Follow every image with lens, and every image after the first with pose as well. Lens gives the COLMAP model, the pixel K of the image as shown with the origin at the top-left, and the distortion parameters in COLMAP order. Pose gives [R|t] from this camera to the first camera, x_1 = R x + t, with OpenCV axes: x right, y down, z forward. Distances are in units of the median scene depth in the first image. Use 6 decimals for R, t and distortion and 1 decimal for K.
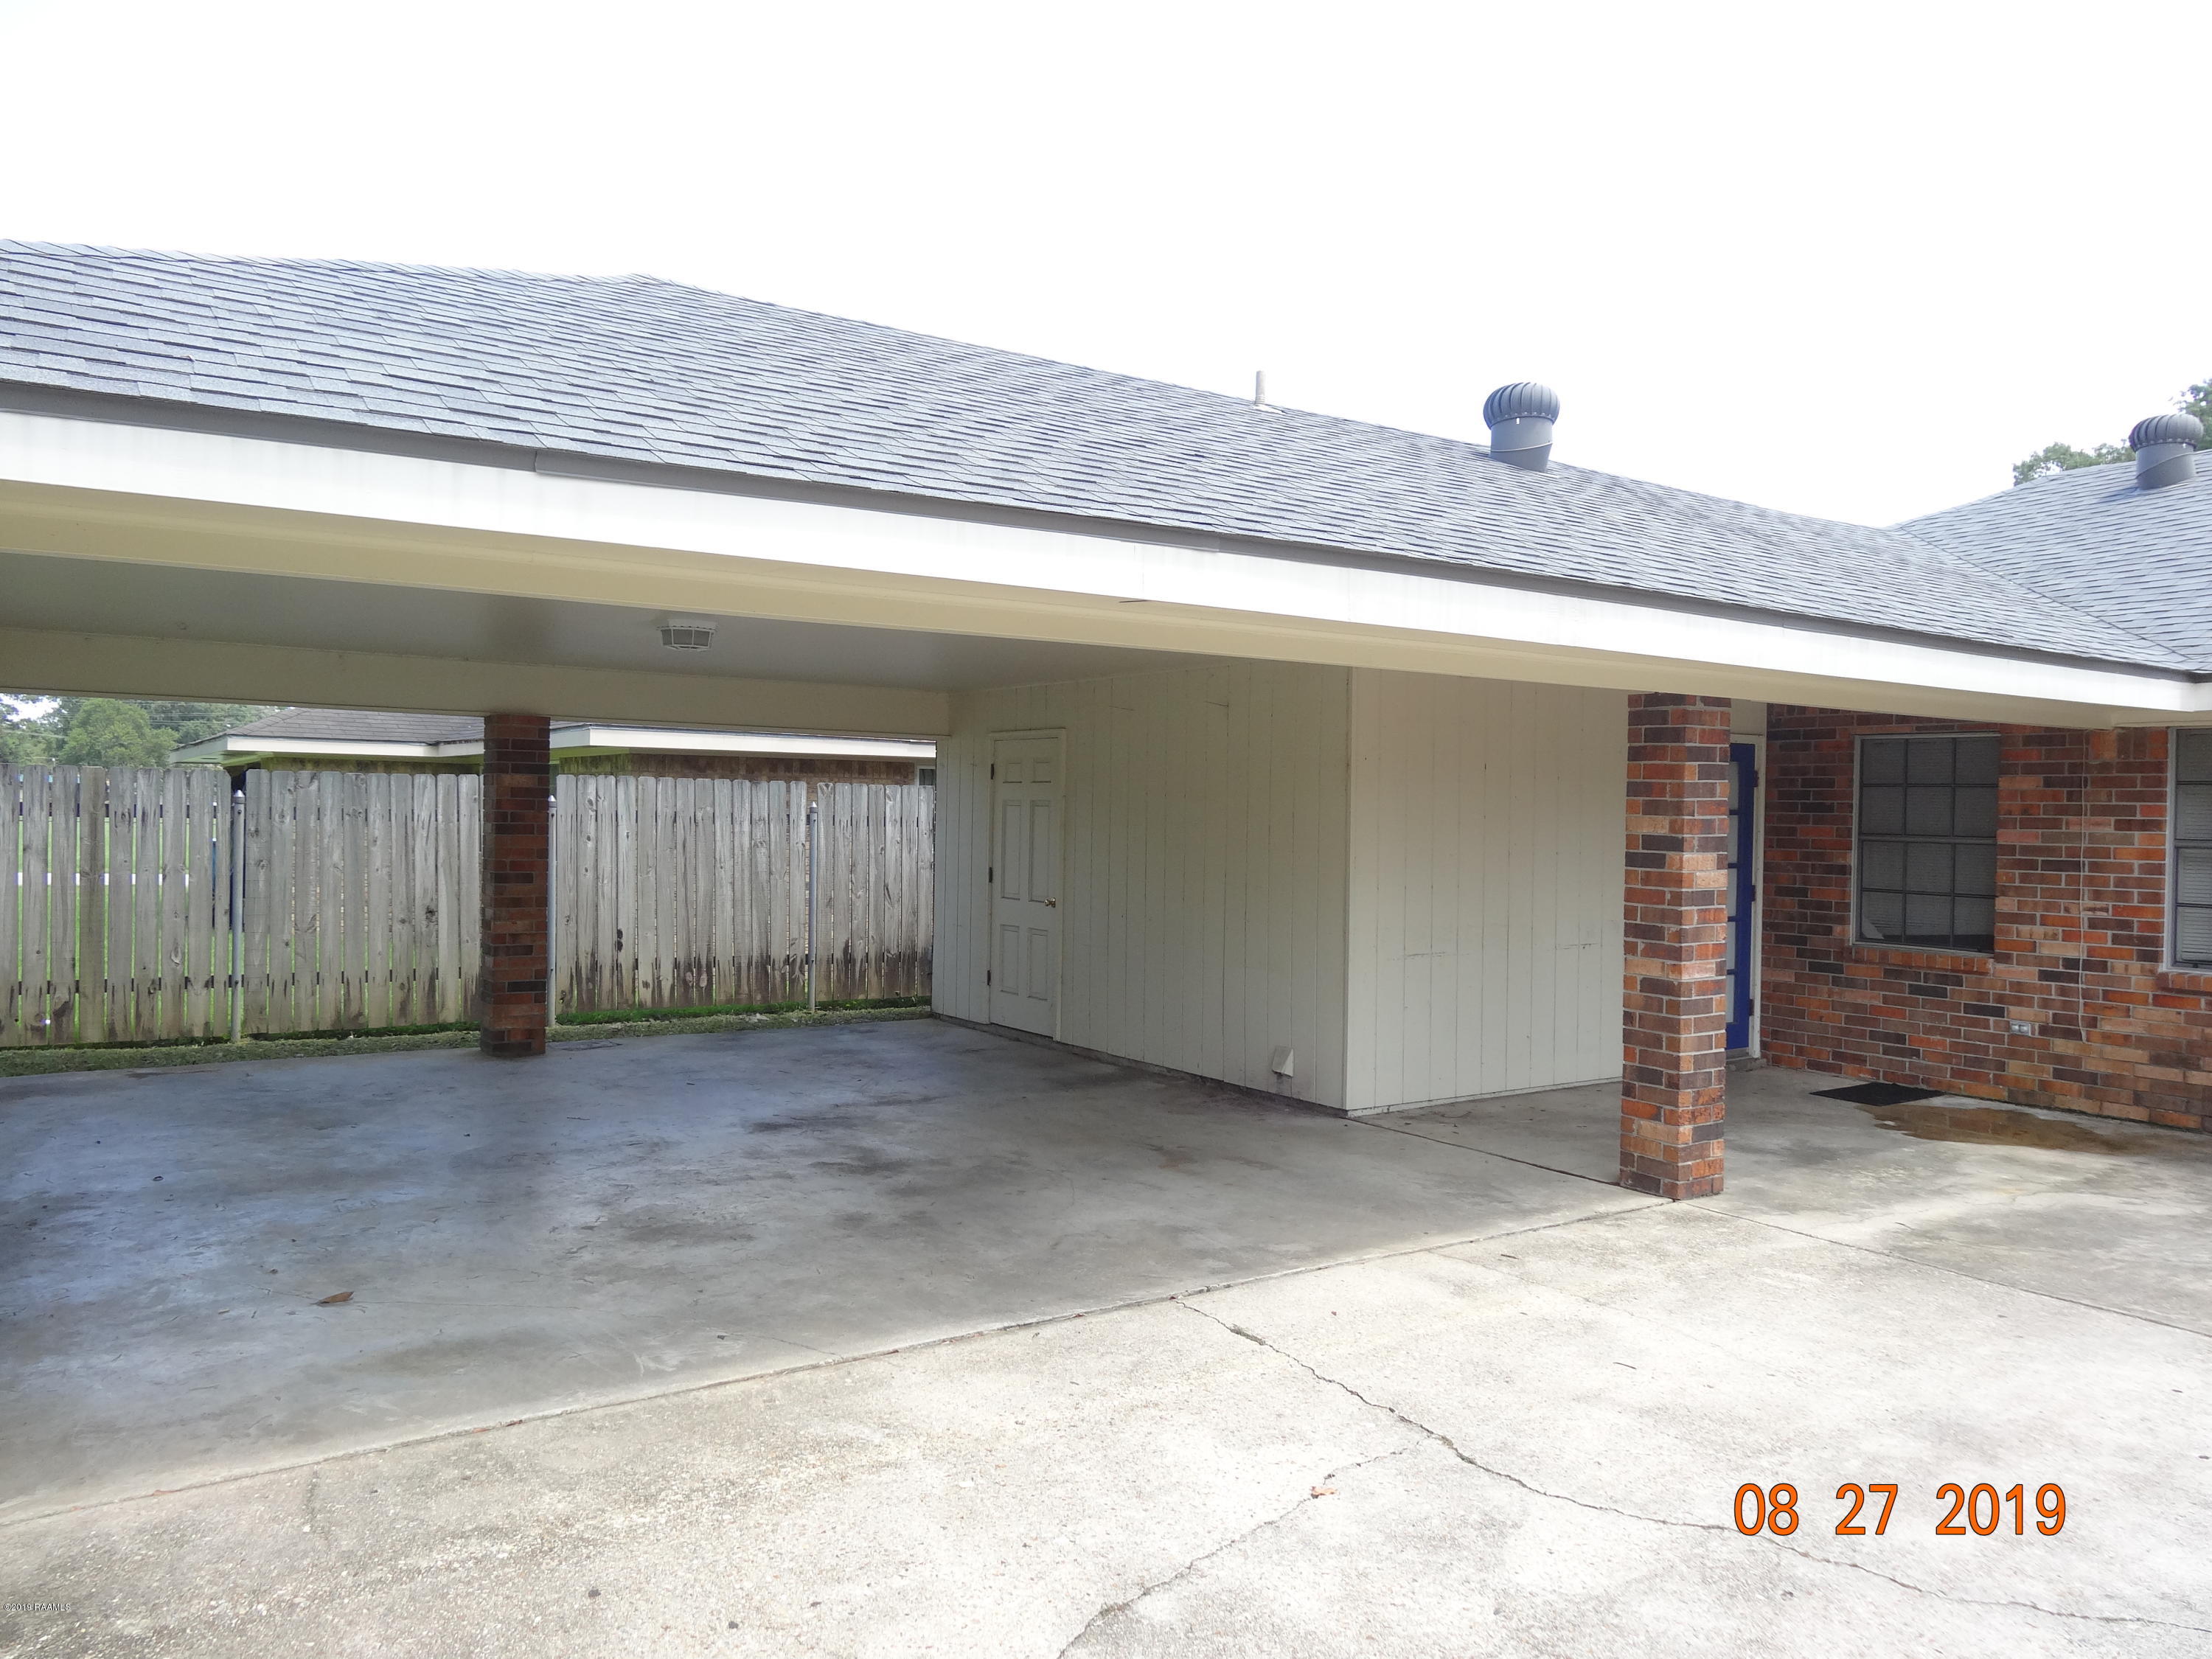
lens RADIAL K [[1624.3, 0, 1108.6], [0, 1624.3, 828.4], [0, 0, 1]] dist [0.000002, -0.004388]
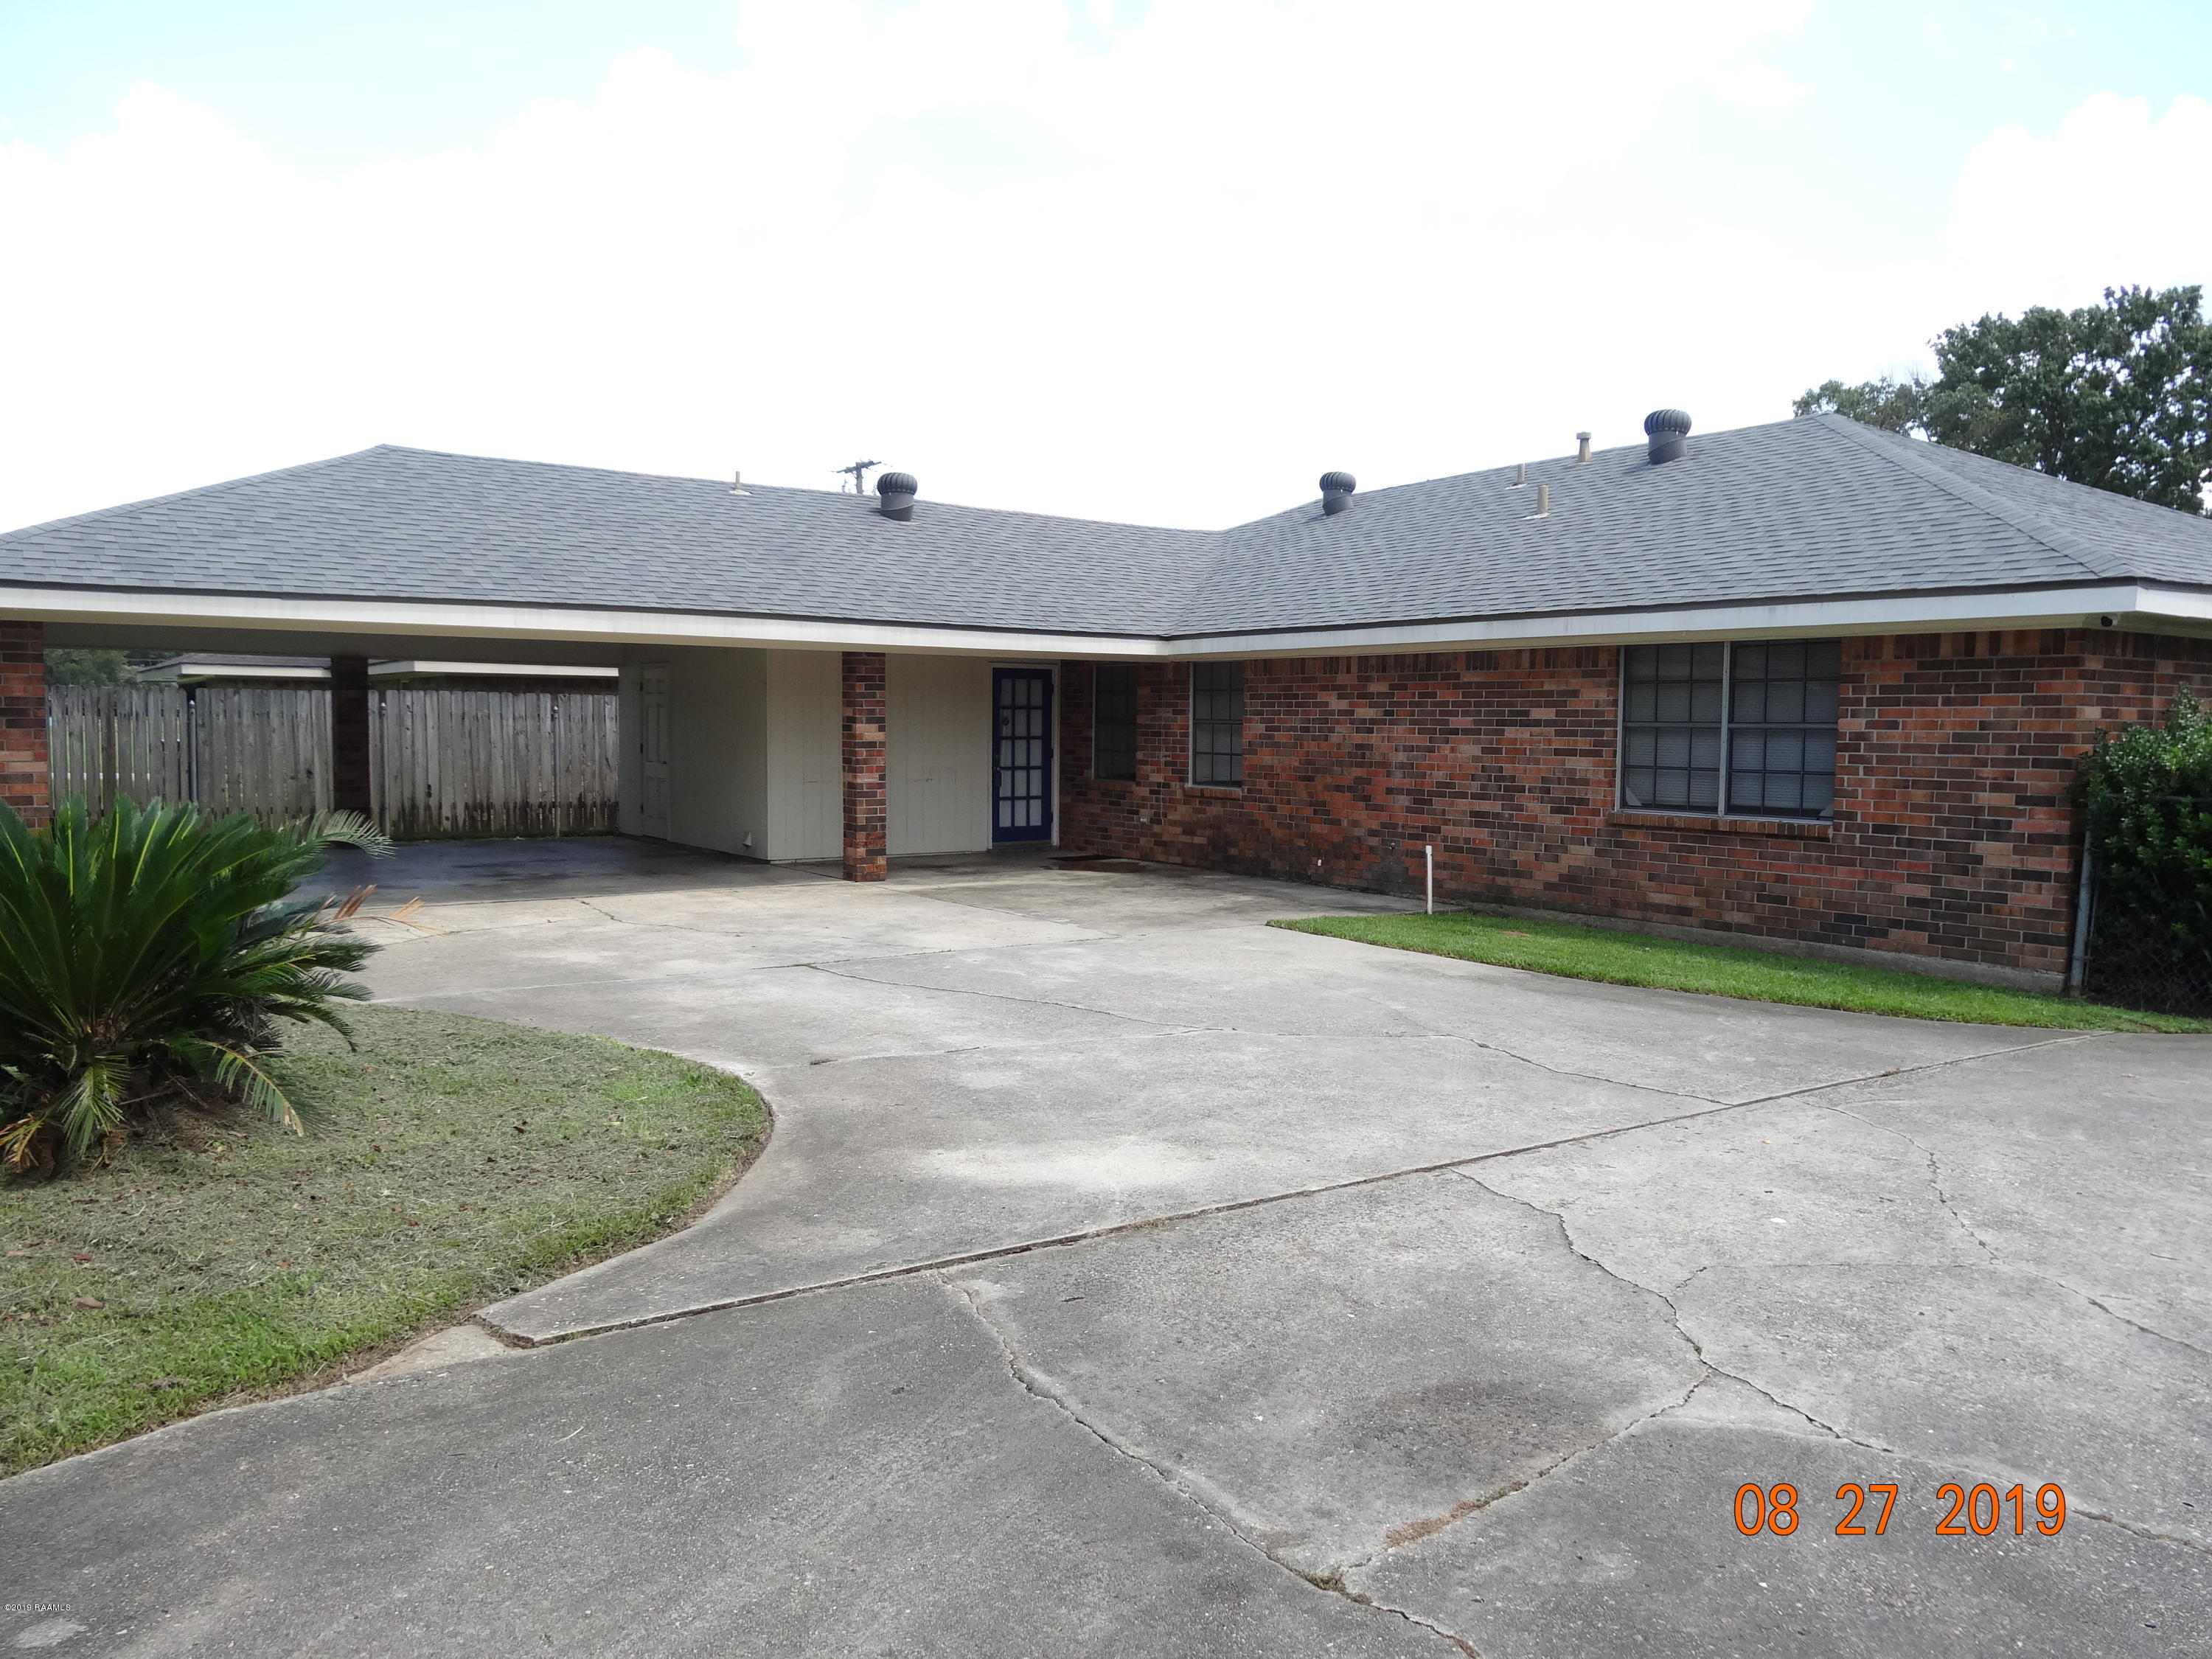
lens RADIAL K [[1624.3, 0, 1104.3], [0, 1624.3, 833.4], [0, 0, 1]] dist [0.000002, -0.004388]
pose [[0.999785, -0.007154, 0.019459, 0.389844], [0.005998, 0.998249, 0.058839, 0.021382], [-0.019845, -0.058709, 0.998078, -0.731169]]
